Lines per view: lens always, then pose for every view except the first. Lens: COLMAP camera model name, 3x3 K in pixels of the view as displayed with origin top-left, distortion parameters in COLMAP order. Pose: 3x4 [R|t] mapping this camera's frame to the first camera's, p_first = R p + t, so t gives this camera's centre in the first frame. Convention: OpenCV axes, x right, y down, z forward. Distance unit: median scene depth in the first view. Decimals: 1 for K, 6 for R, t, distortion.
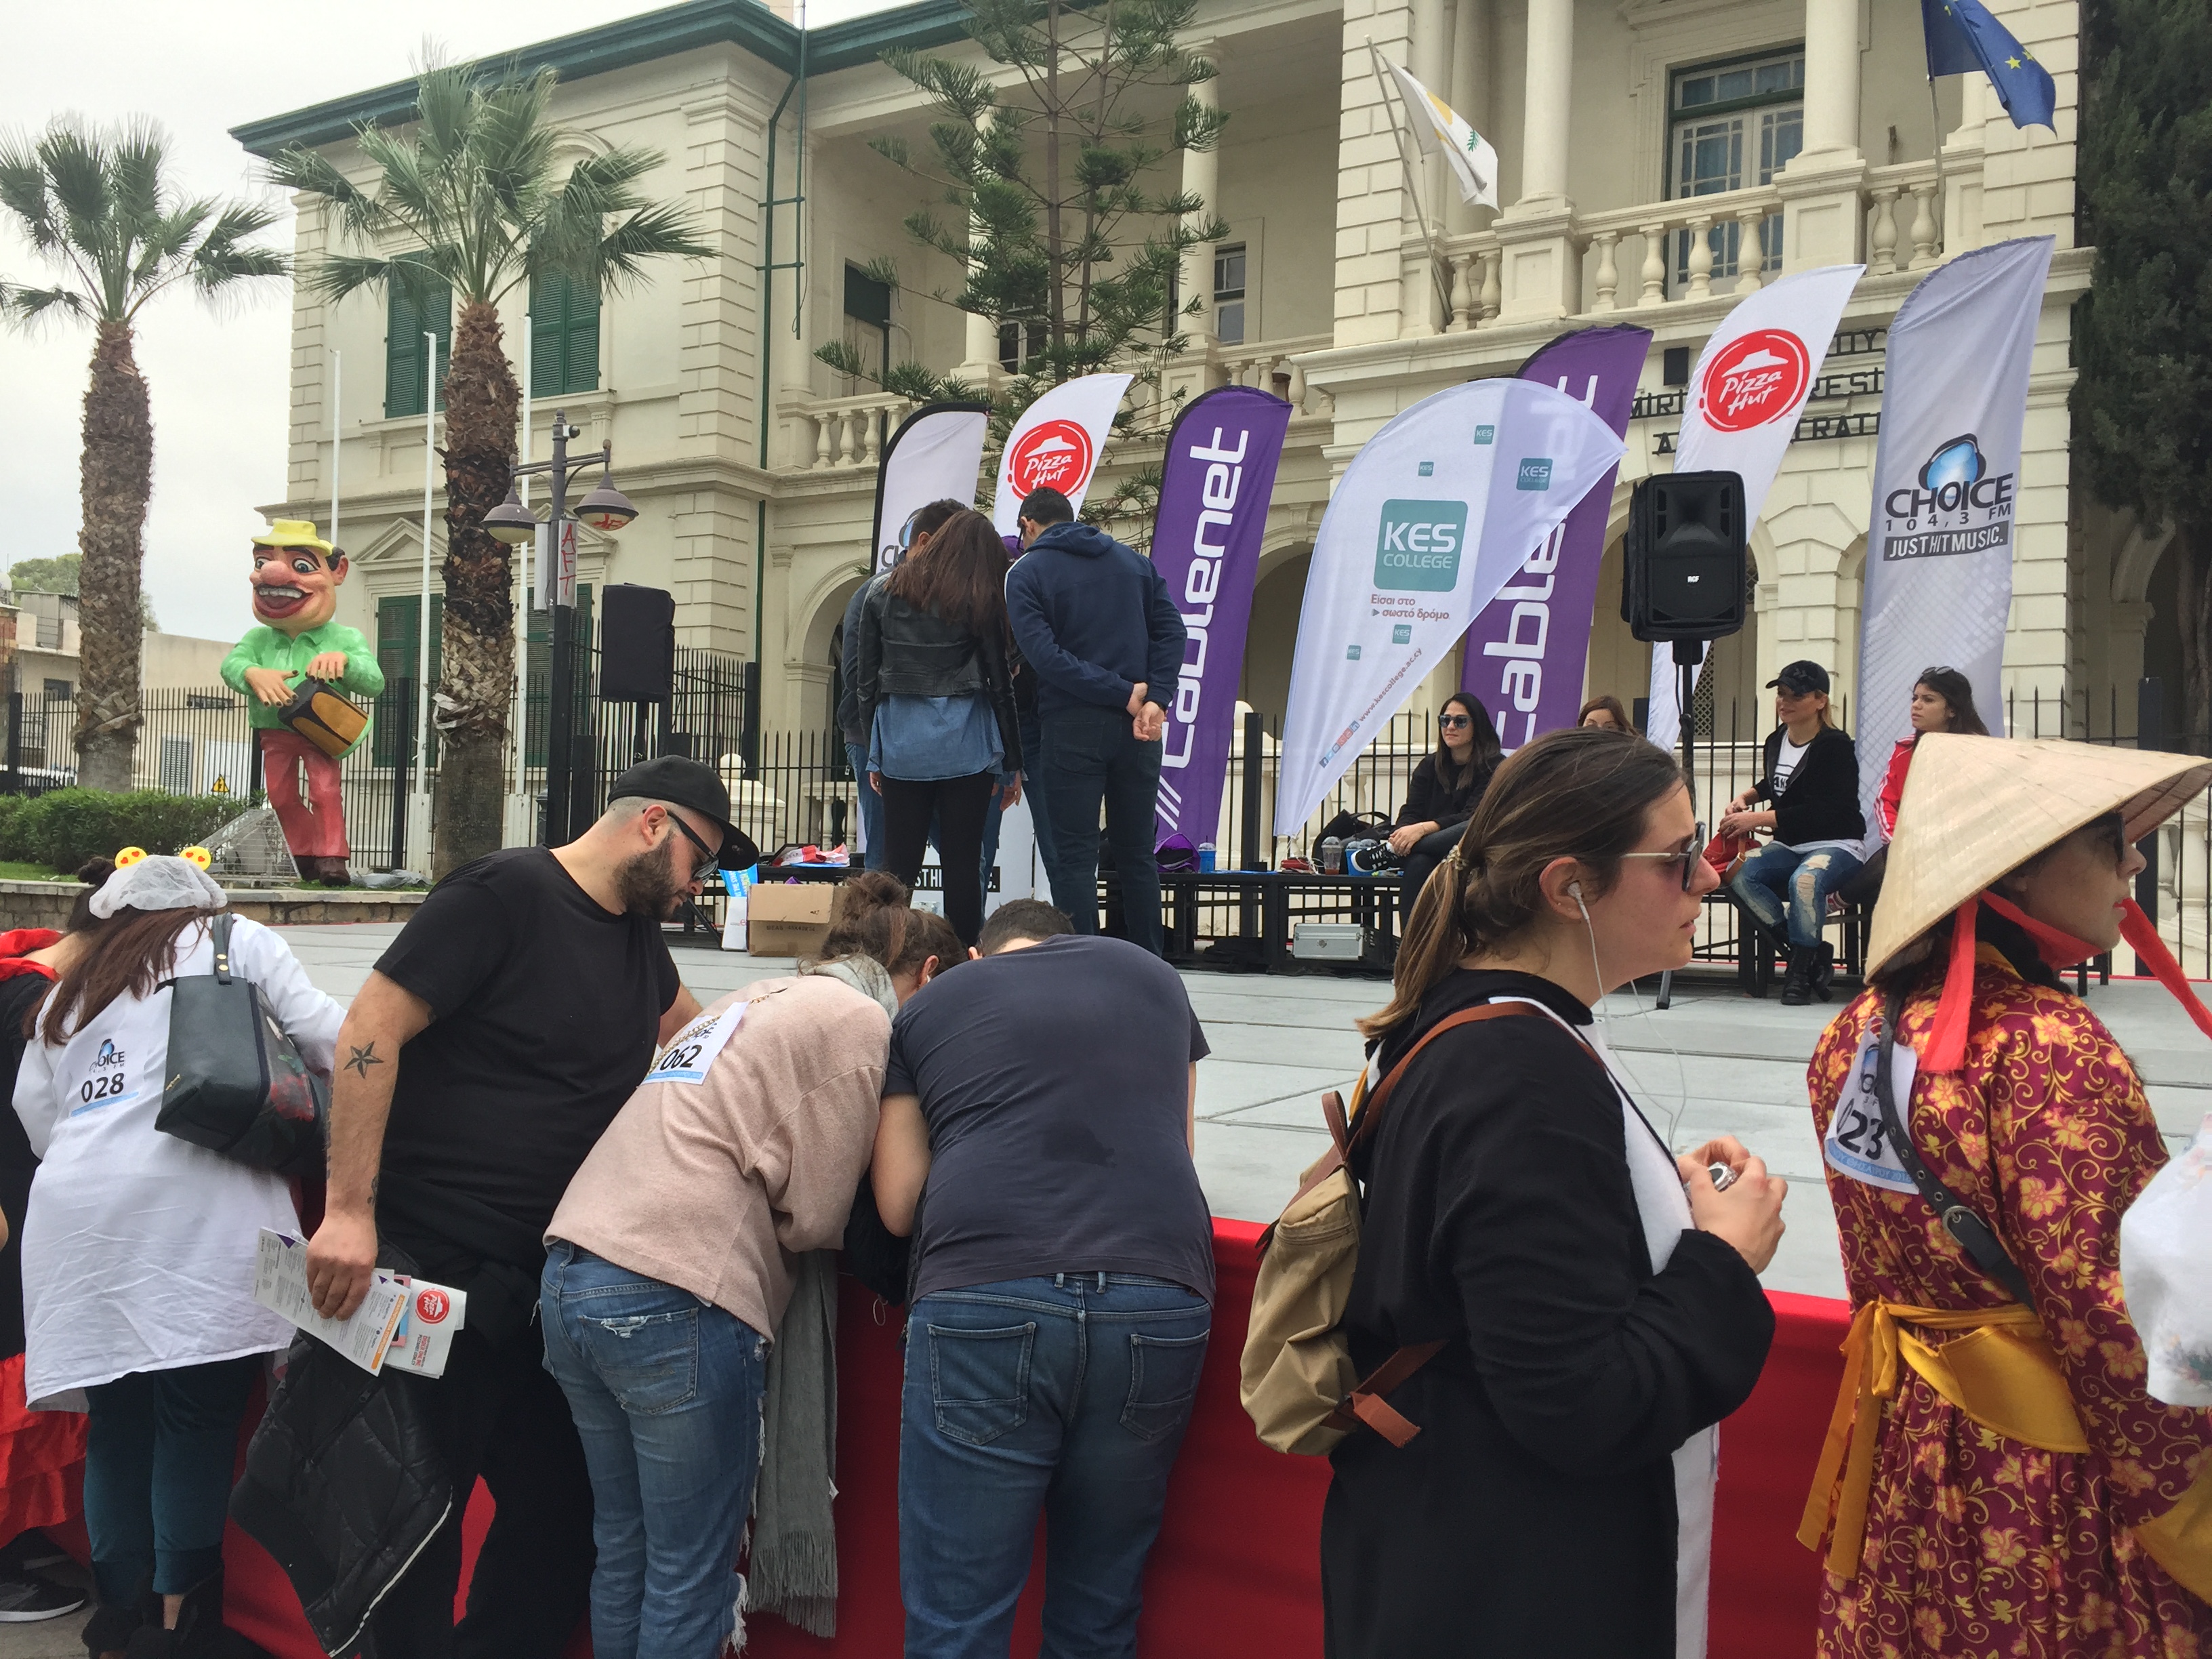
lens RADIAL K [[1901.0, 0, 1094.3], [0, 1901.0, 790.5], [0, 0, 1]] dist [0.085637, -0.123036]
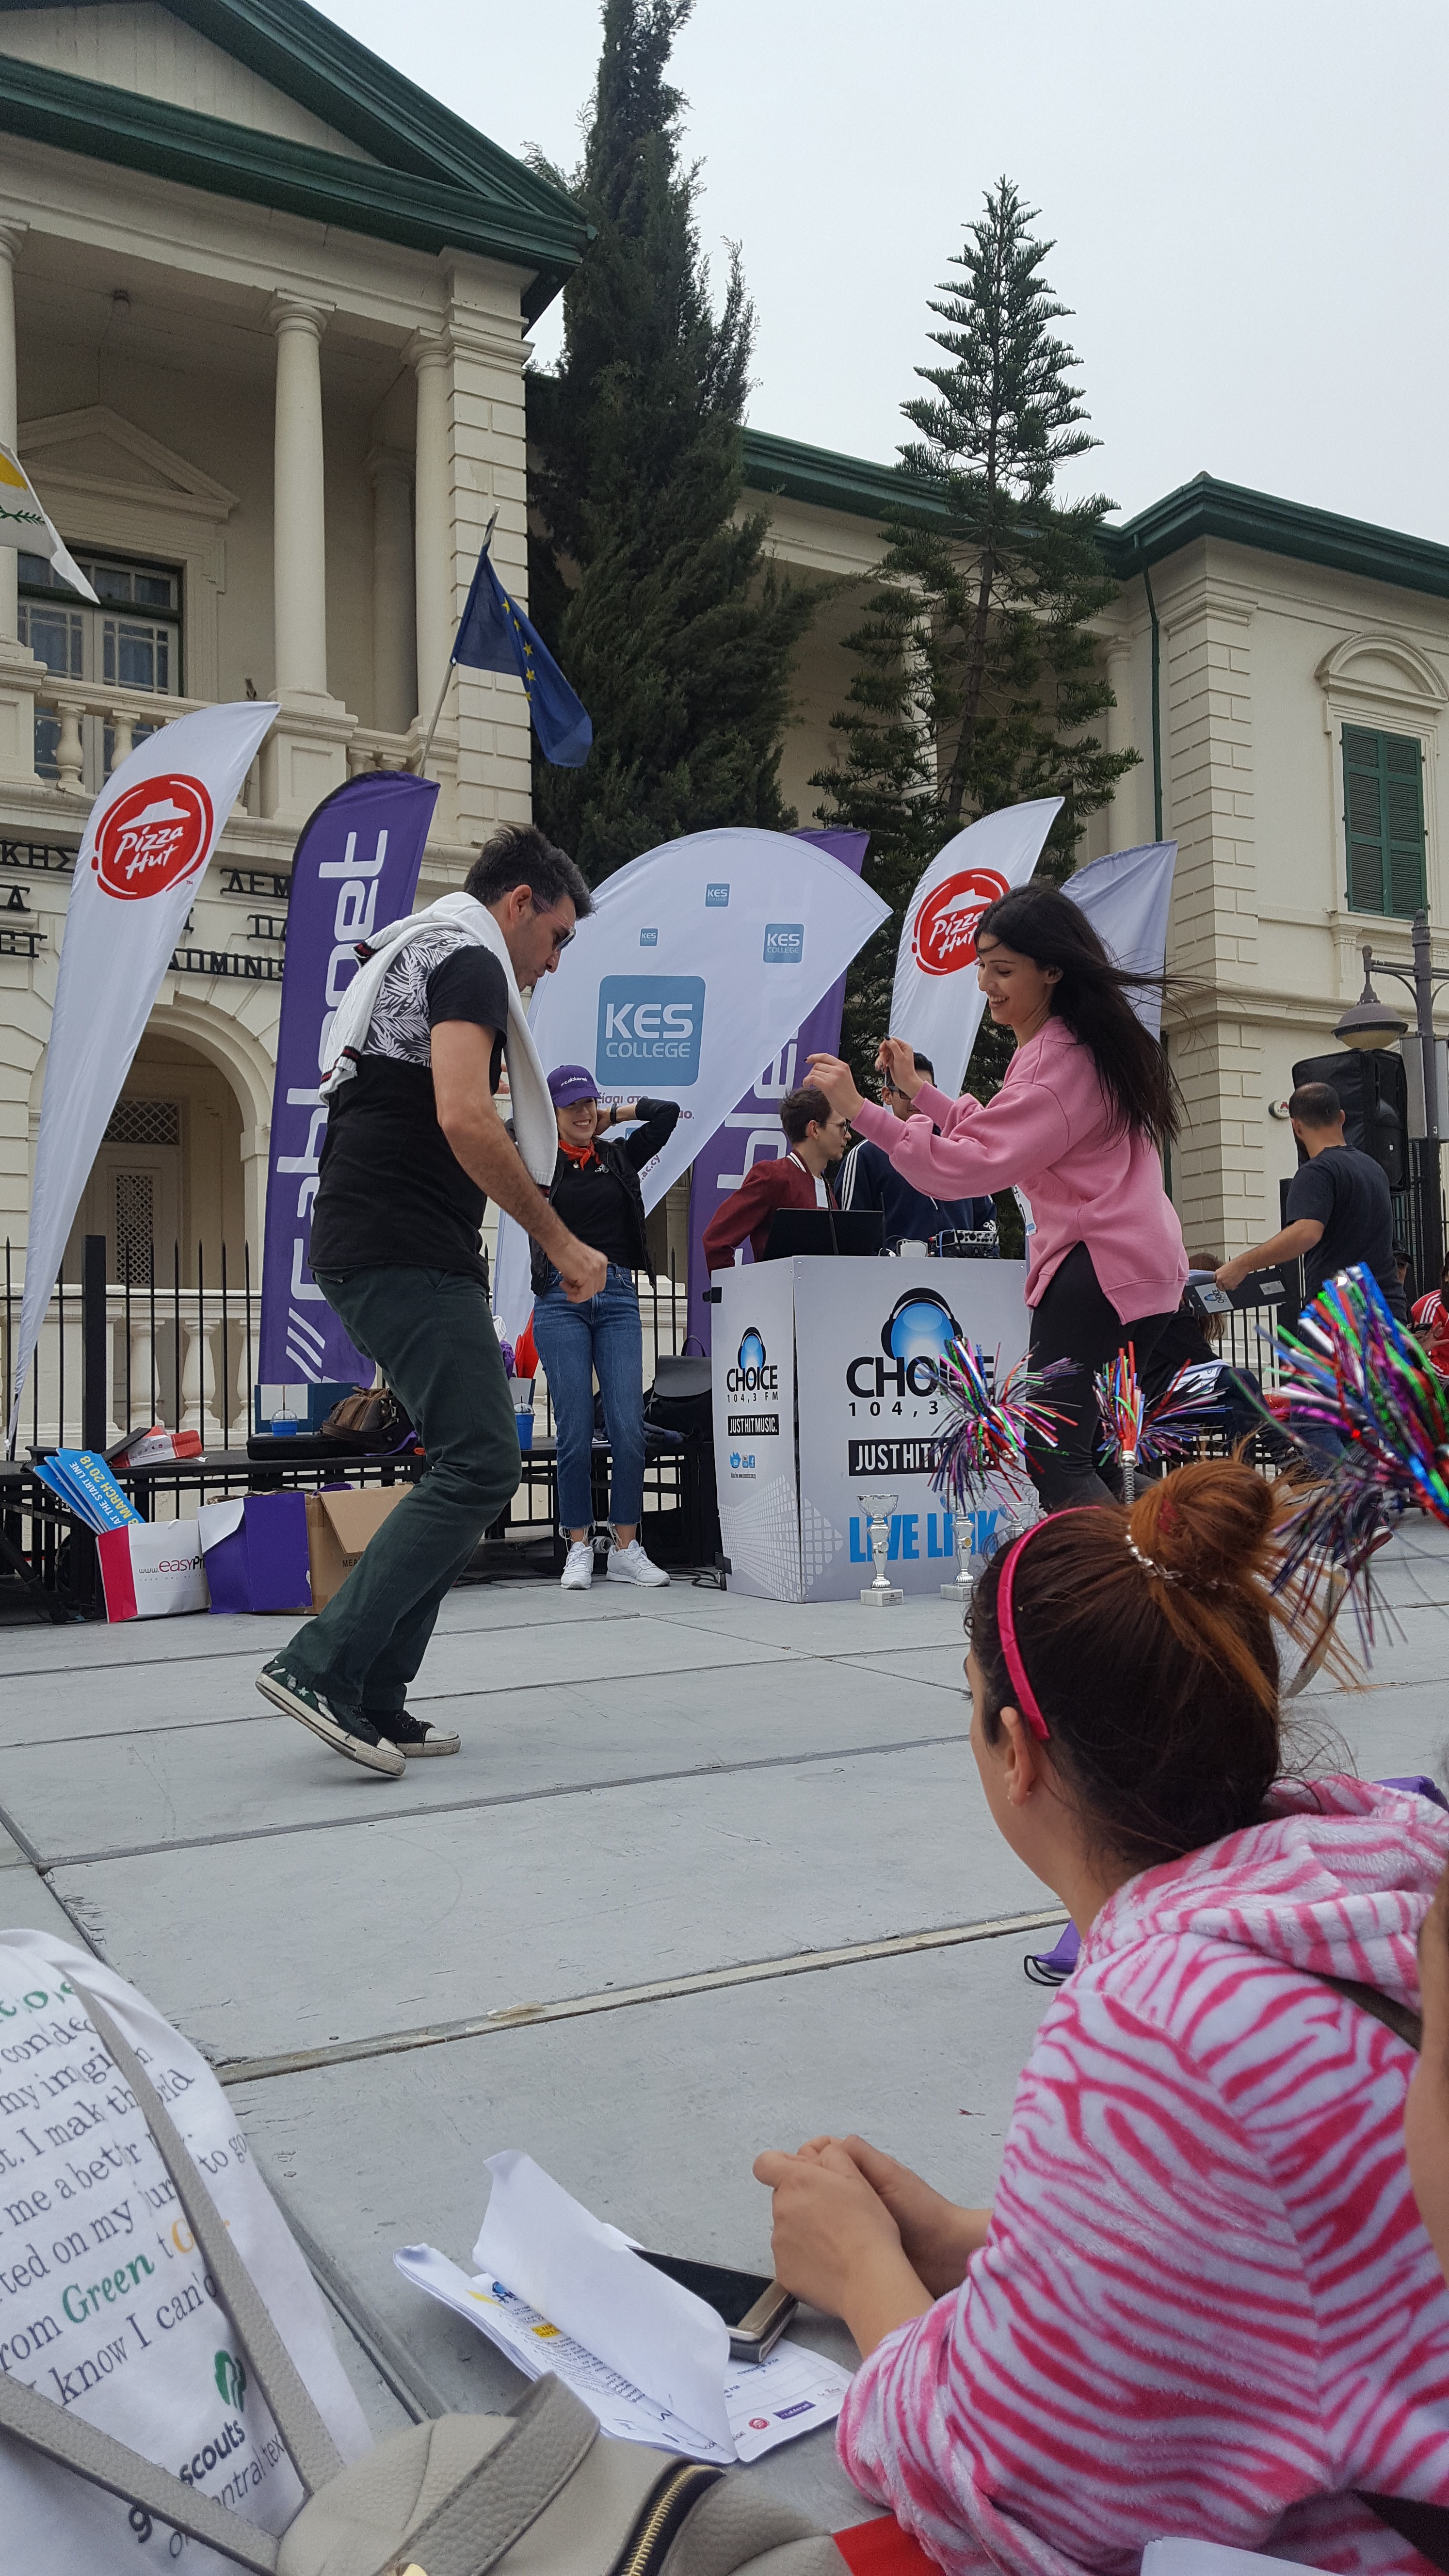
lens RADIAL K [[1911.8, 0, 696.5], [0, 1911.8, 1309.5], [0, 0, 1]] dist [0.070318, -0.085735]
pose [[0.508914, 0.020649, 0.860569, -0.366747], [-0.000237, 0.999716, -0.023847, 0.005607], [-0.860817, 0.011933, 0.508775, 0.340657]]
